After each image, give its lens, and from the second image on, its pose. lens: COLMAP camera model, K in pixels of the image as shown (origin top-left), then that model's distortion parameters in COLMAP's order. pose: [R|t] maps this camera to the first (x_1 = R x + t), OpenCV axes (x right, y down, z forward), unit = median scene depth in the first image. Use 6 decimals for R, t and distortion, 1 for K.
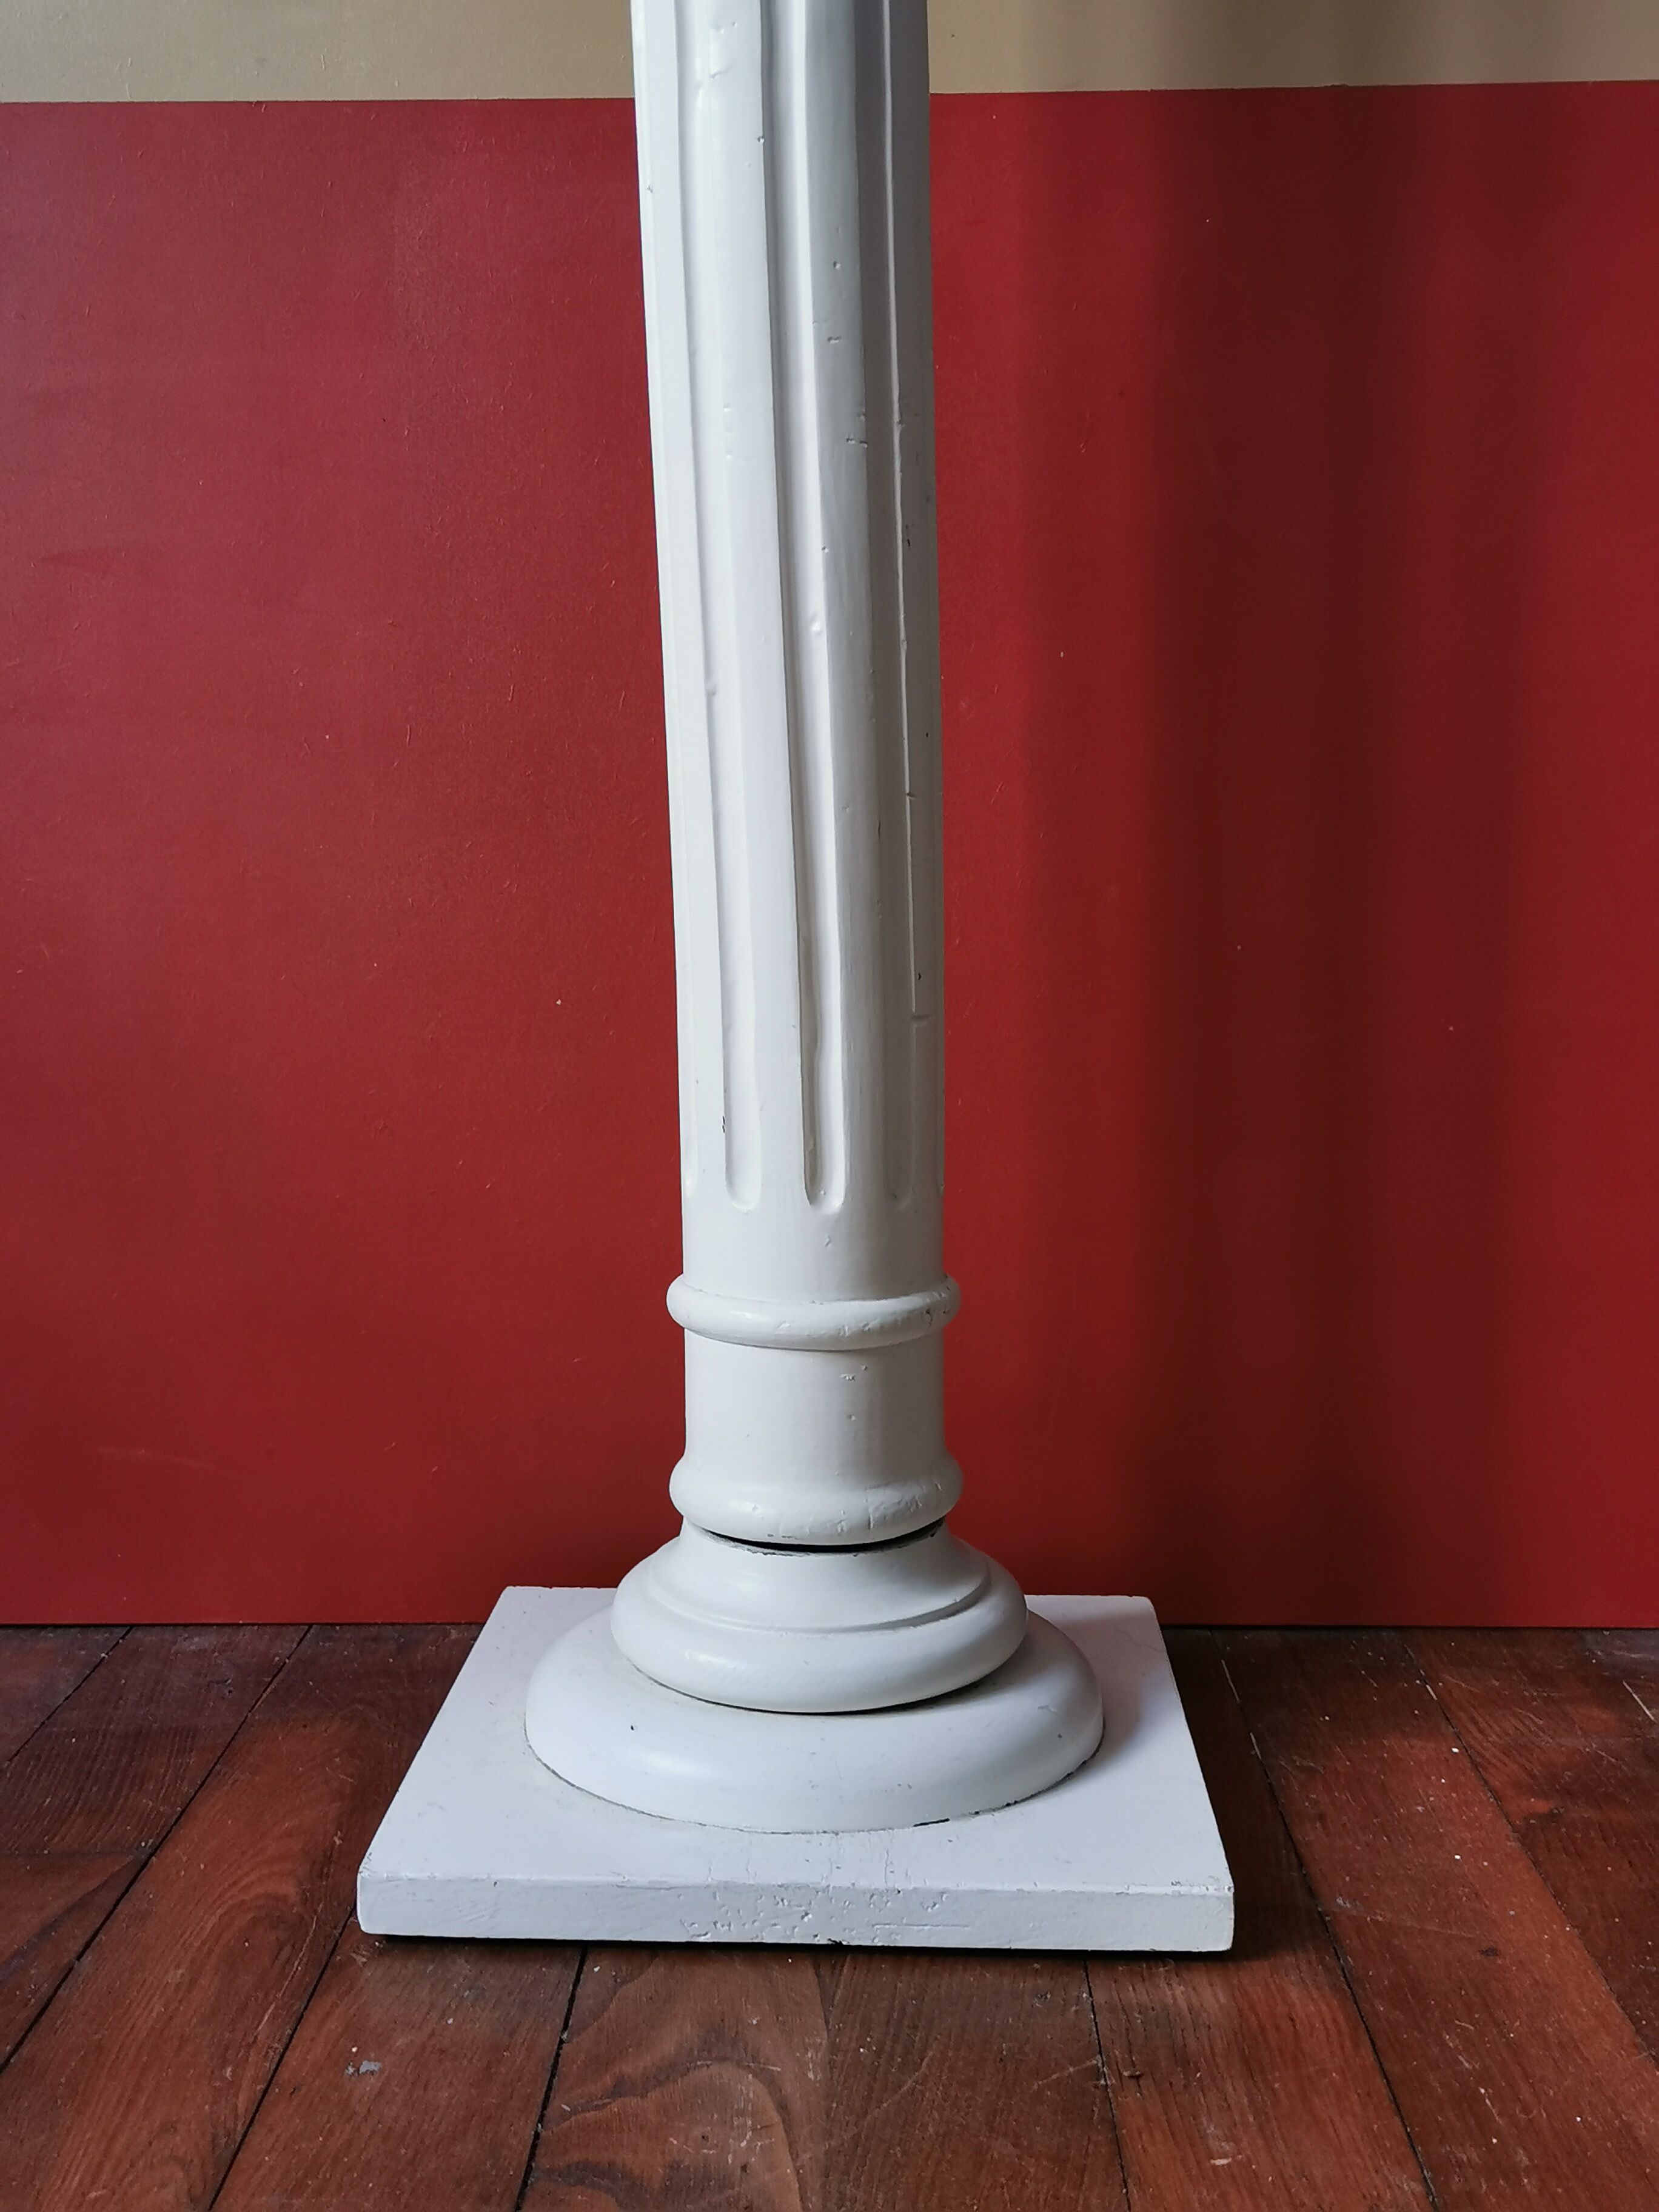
lens RADIAL K [[2466.1, 0, 818.2], [0, 2466.1, 1097.9], [0, 0, 1]] dist [0.039868, 0.000000]
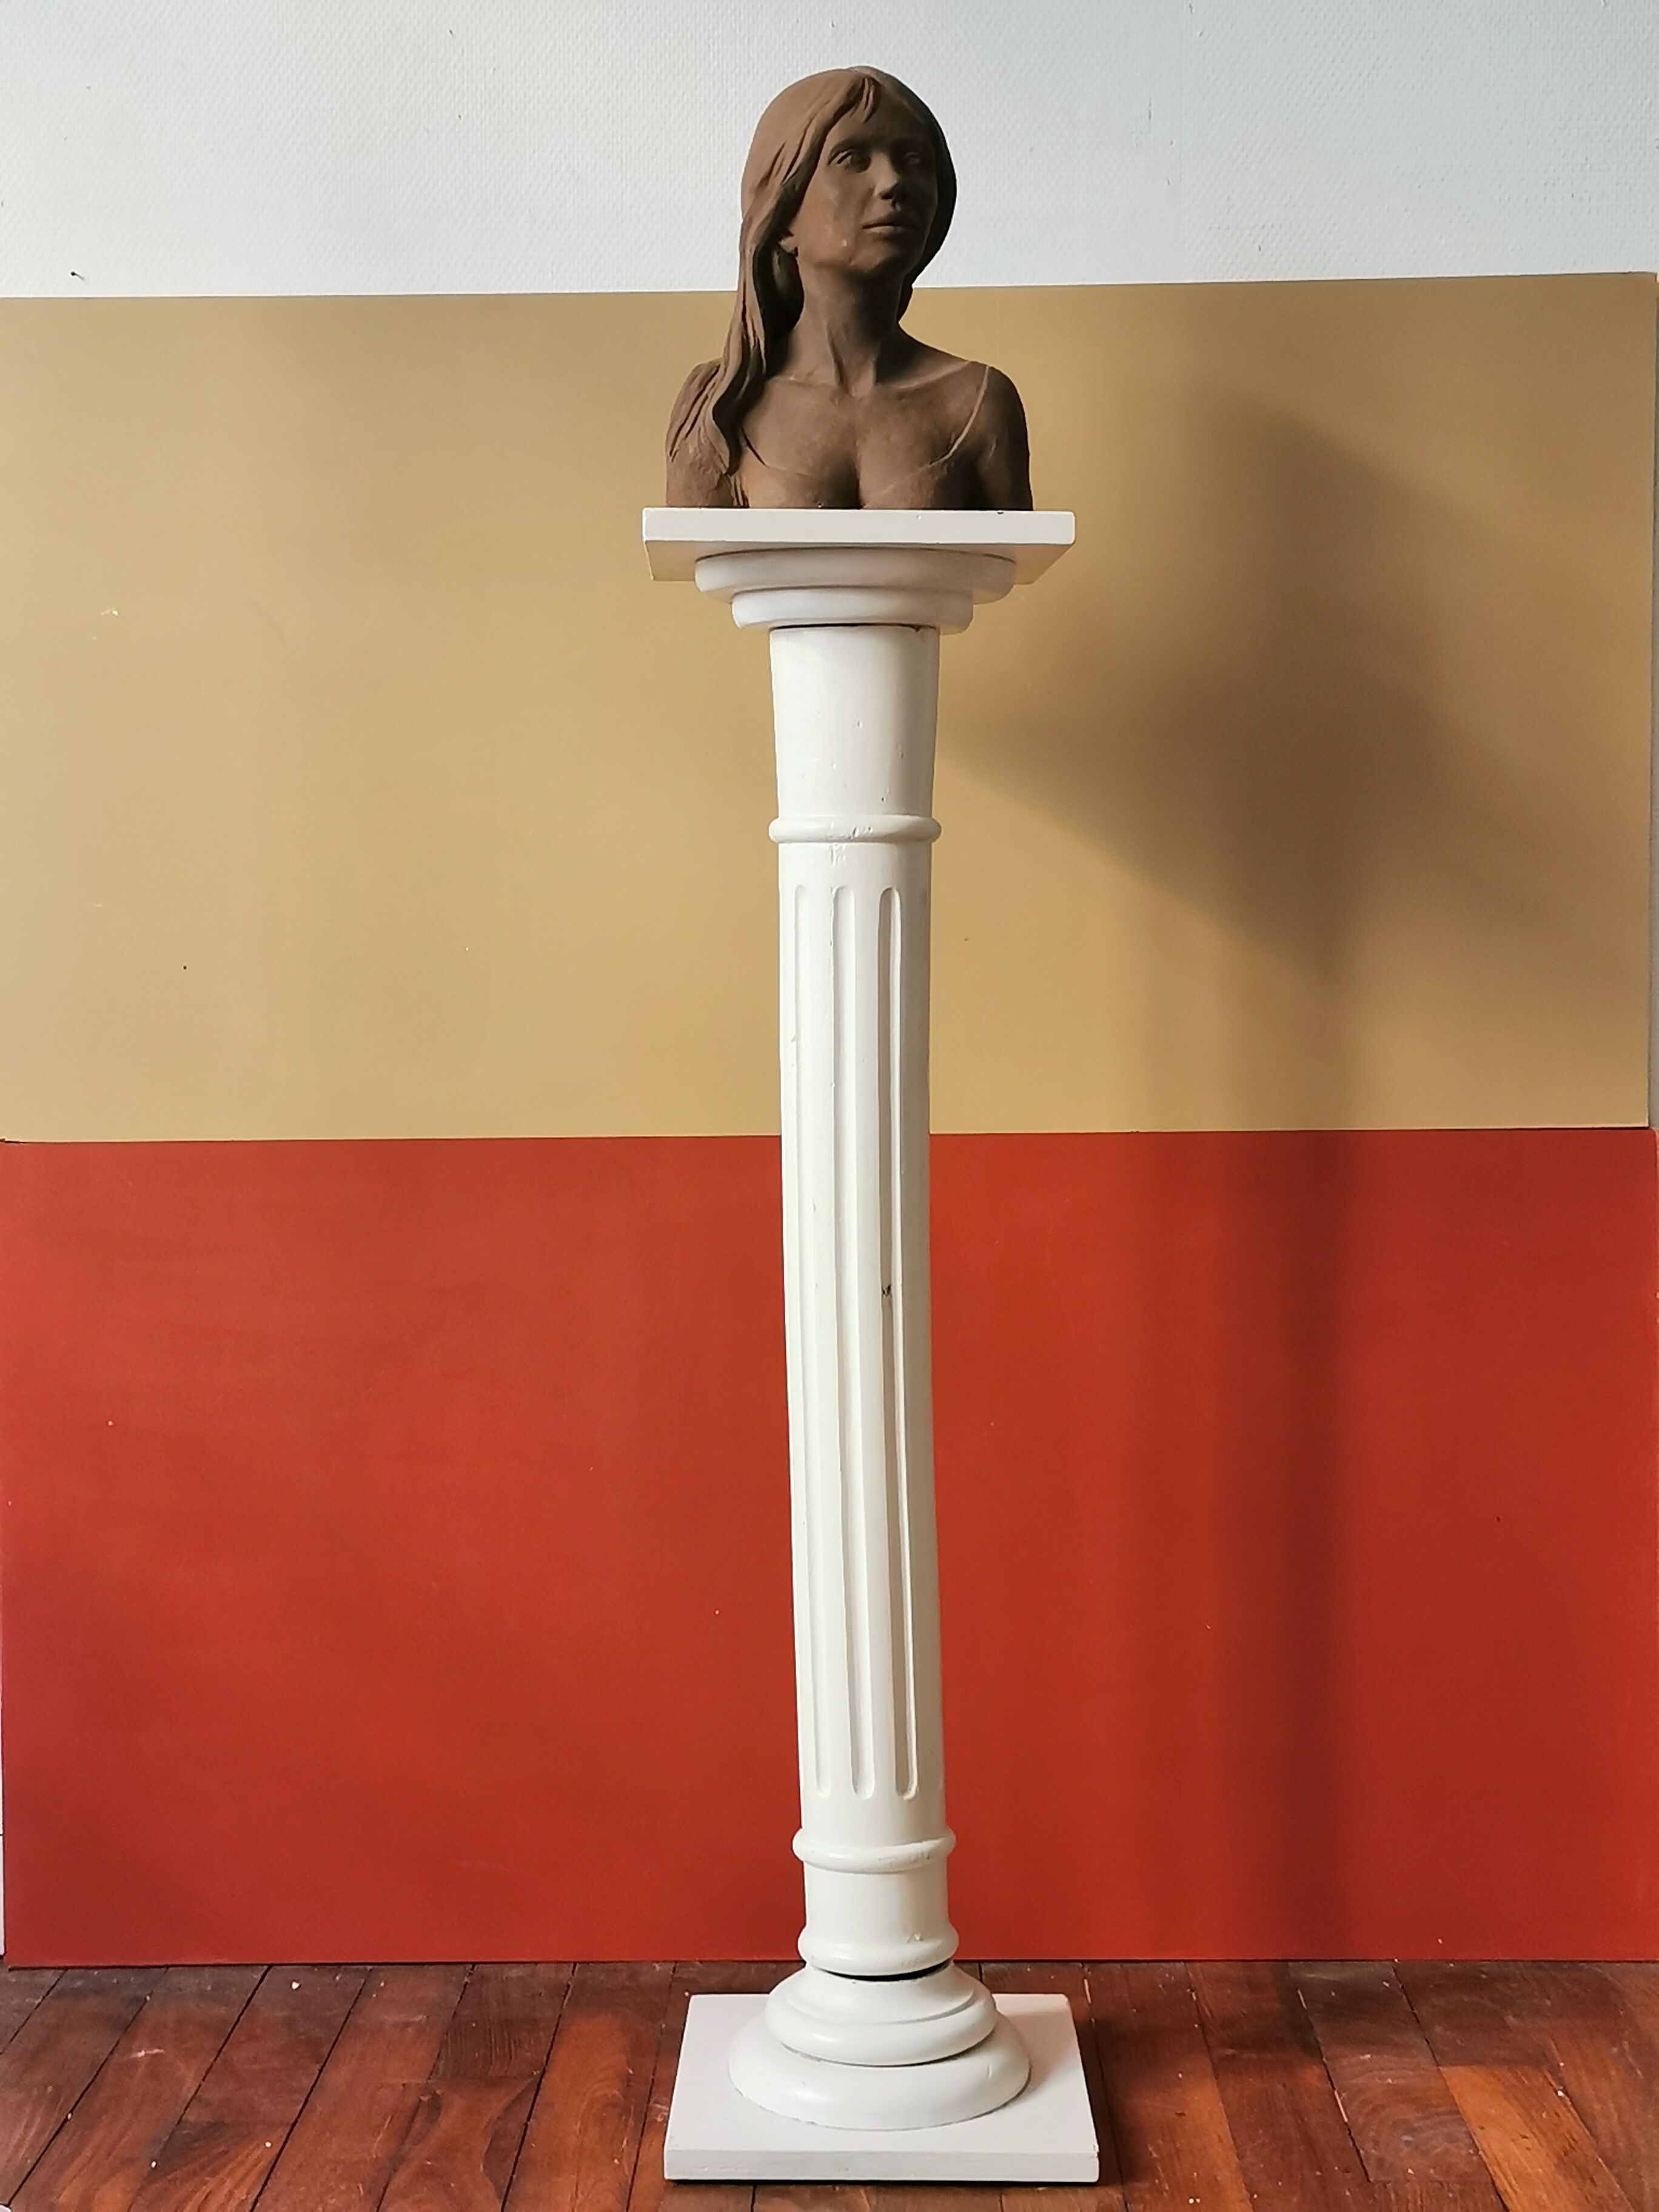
lens RADIAL K [[3032.9, 0, 822.3], [0, 3032.9, 1103.8], [0, 0, 1]] dist [0.066428, 0.000000]
pose [[0.999974, -0.002353, 0.006882, -0.057449], [0.002694, 0.998745, -0.050011, -0.402822], [-0.006756, 0.050029, 0.998725, -1.511529]]
